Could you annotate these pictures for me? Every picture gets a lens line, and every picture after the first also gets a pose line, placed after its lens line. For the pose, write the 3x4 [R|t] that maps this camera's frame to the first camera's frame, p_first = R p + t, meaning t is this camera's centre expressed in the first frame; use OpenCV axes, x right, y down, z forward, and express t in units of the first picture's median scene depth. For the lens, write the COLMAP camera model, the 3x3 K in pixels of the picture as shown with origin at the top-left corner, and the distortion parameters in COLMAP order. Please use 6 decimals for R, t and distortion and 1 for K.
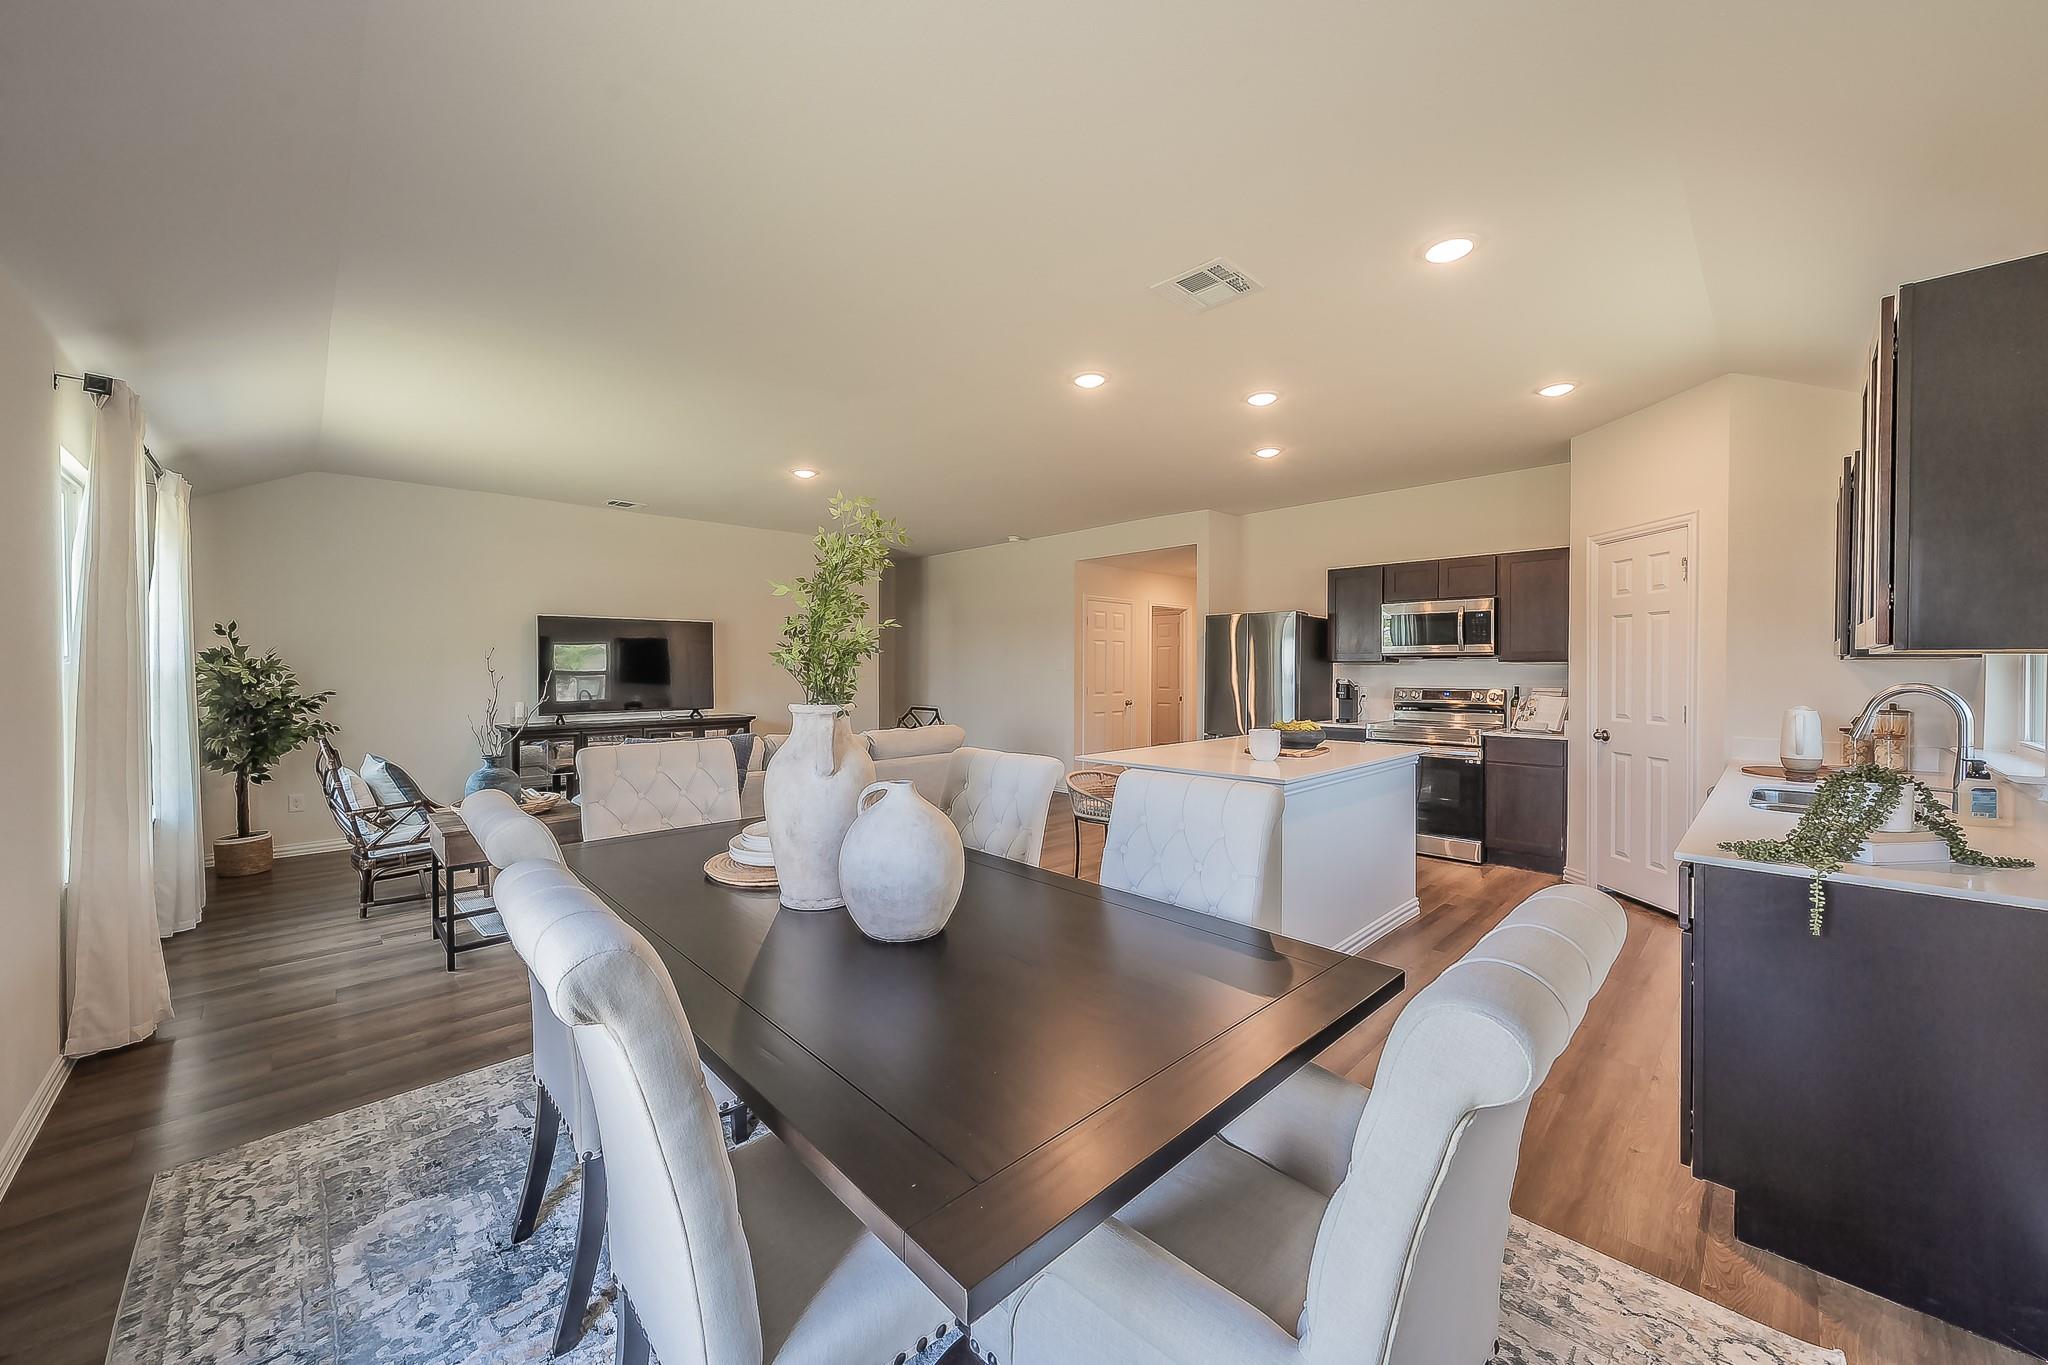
lens RADIAL K [[743.3, 0, 1004.4], [0, 743.3, 672.5], [0, 0, 1]] dist [-0.001771, -0.000026]
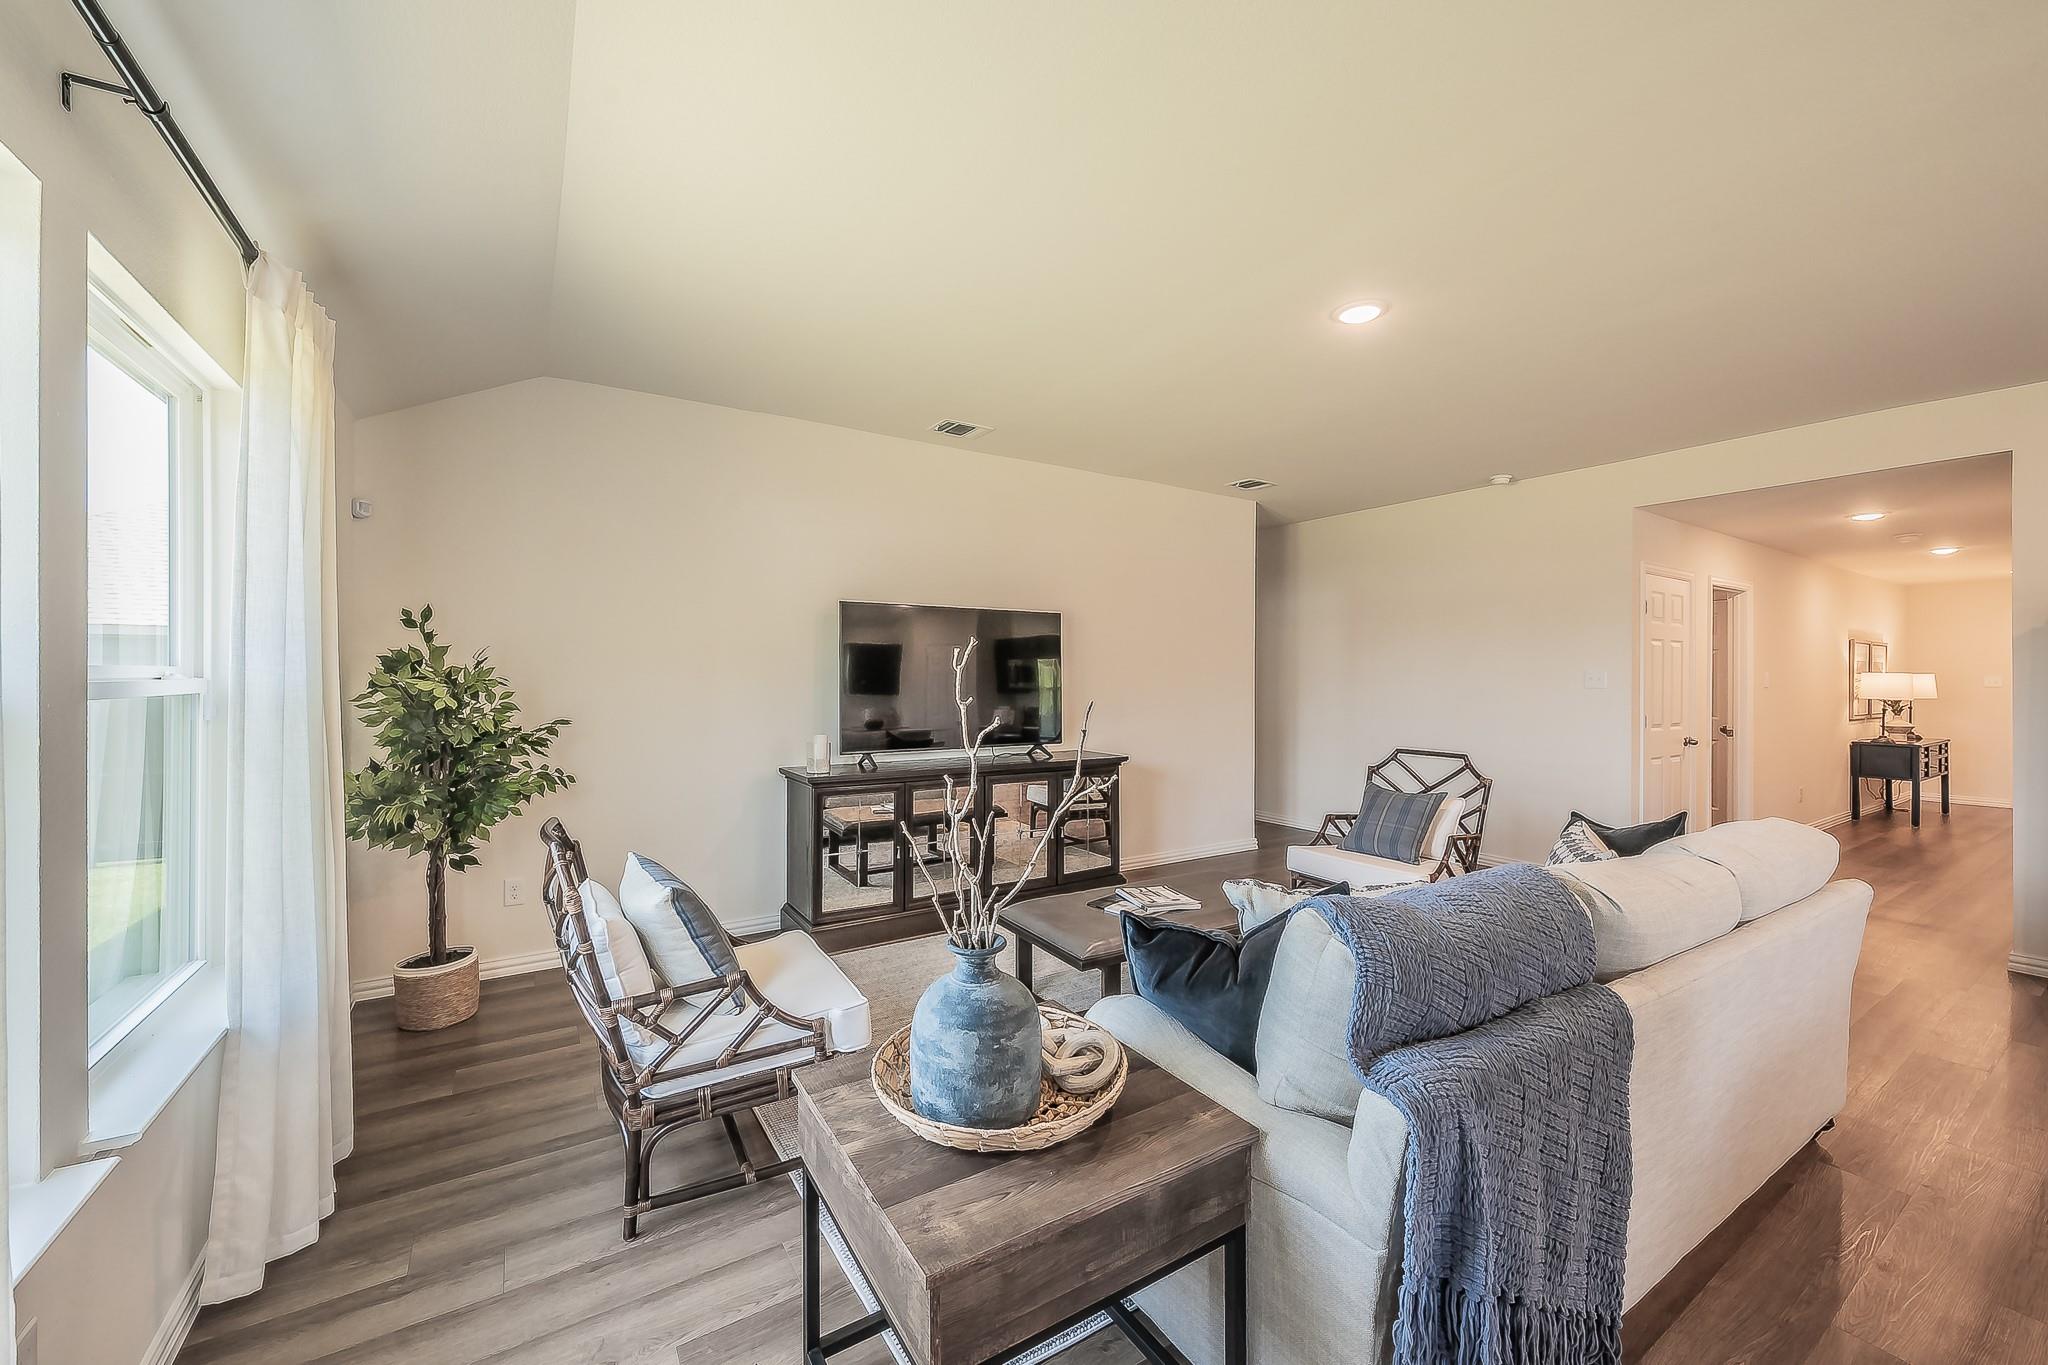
lens RADIAL K [[770.0, 0, 1021.6], [0, 770.0, 673.1], [0, 0, 1]] dist [-0.000734, -0.000099]
pose [[0.982271, 0.005035, -0.187399, -0.438347], [-0.006971, 0.999929, -0.009673, -0.010421], [0.187337, 0.010807, 0.982236, 0.467843]]
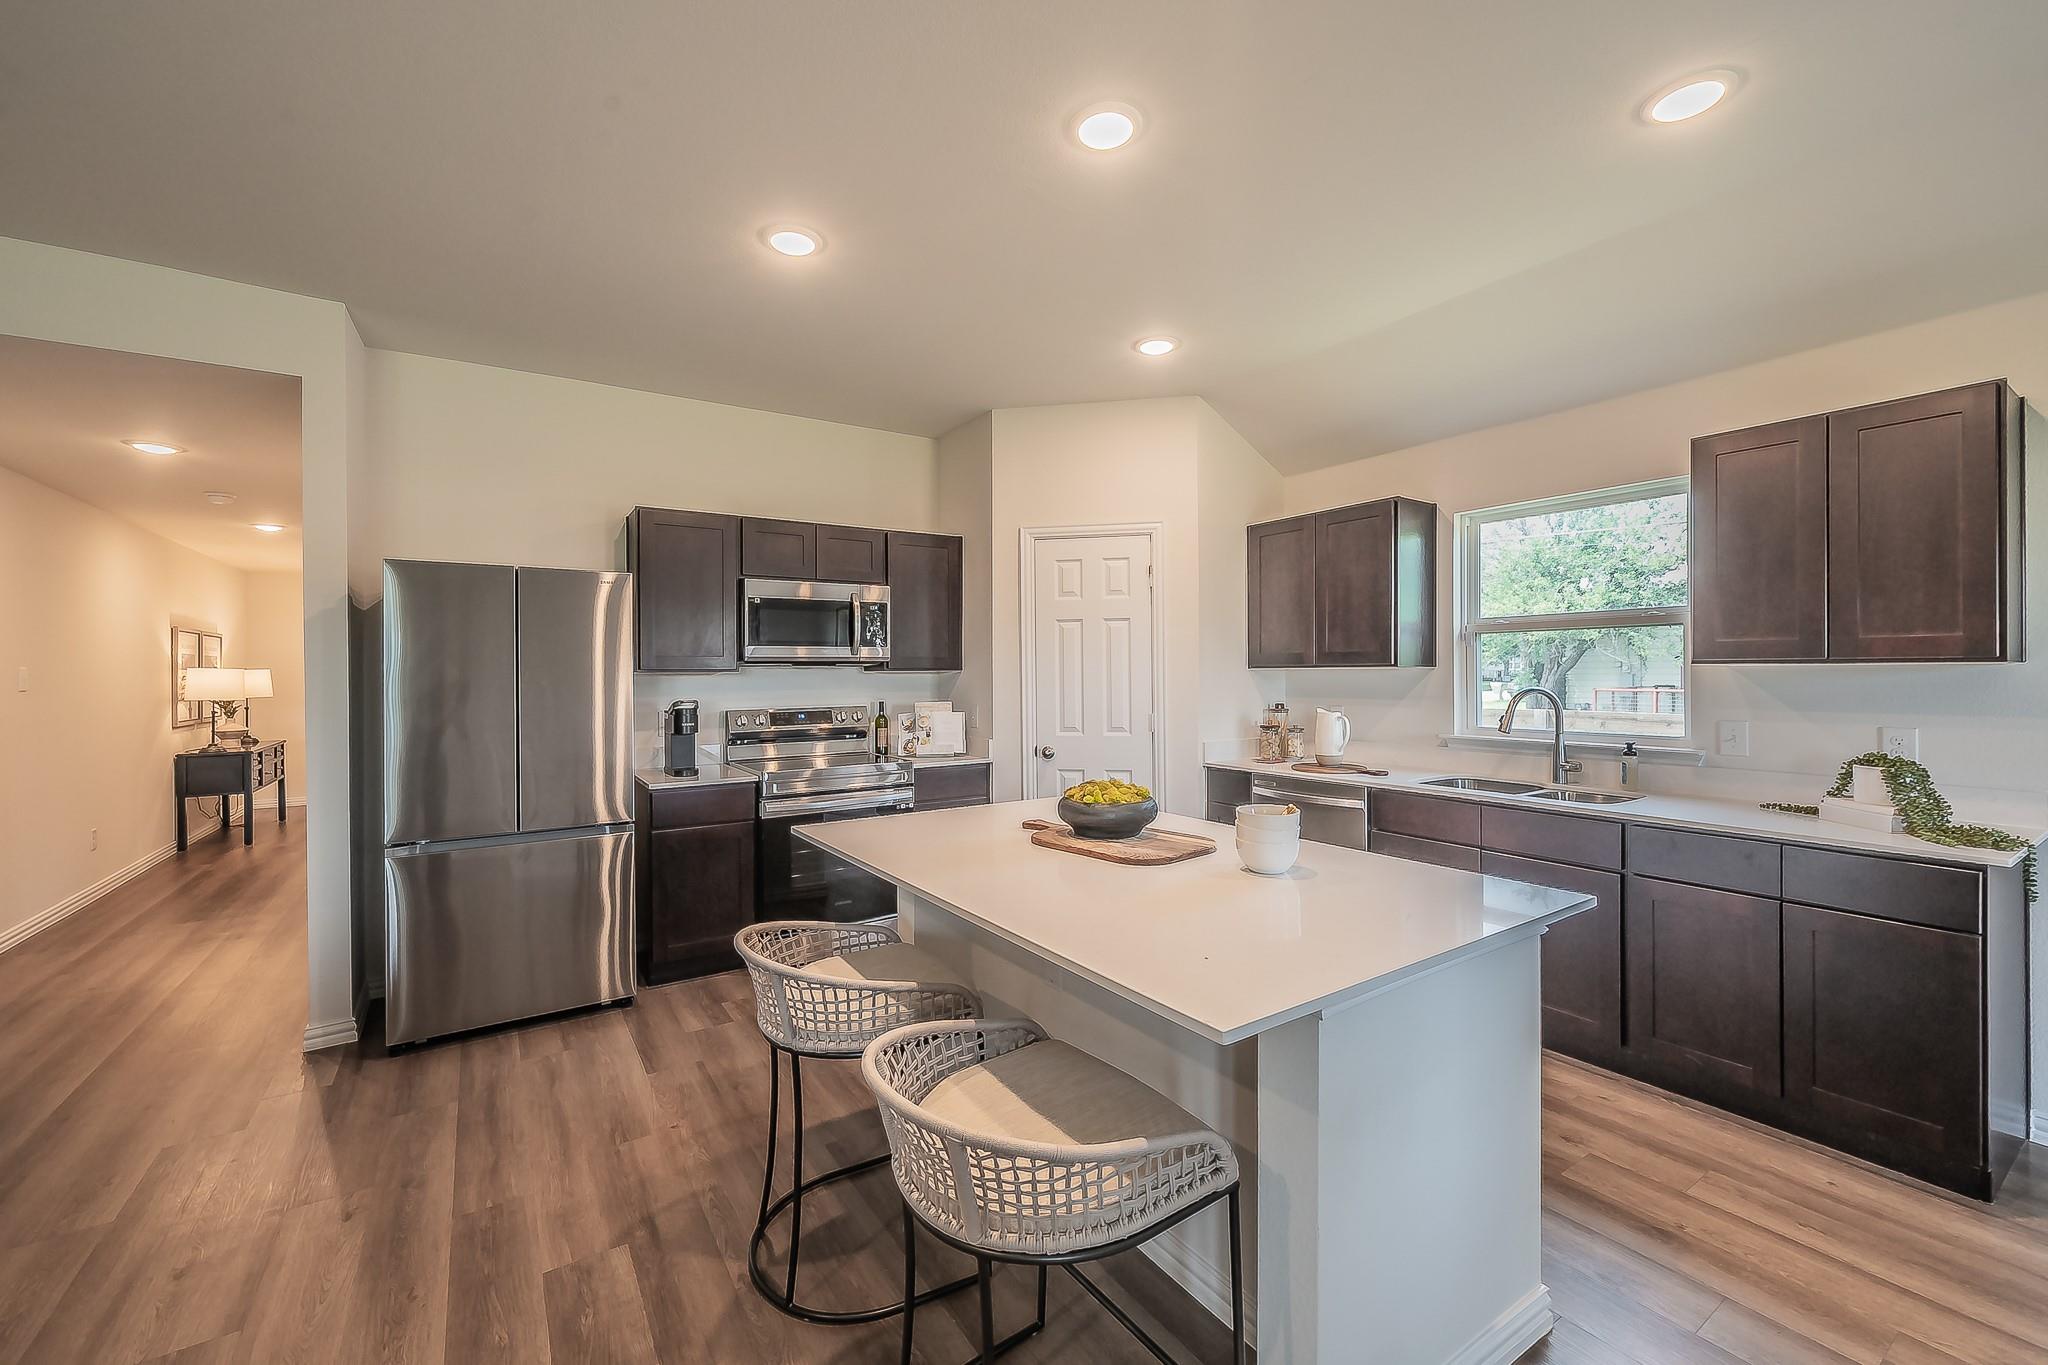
lens RADIAL K [[819.0, 0, 1017.5], [0, 819.0, 672.5], [0, 0, 1]] dist [-0.000365, 0.000049]
pose [[0.170395, -0.003129, 0.985371, -0.147419], [0.015376, 0.999882, 0.000516, -0.010861], [-0.985256, 0.015064, 0.170423, 0.749320]]
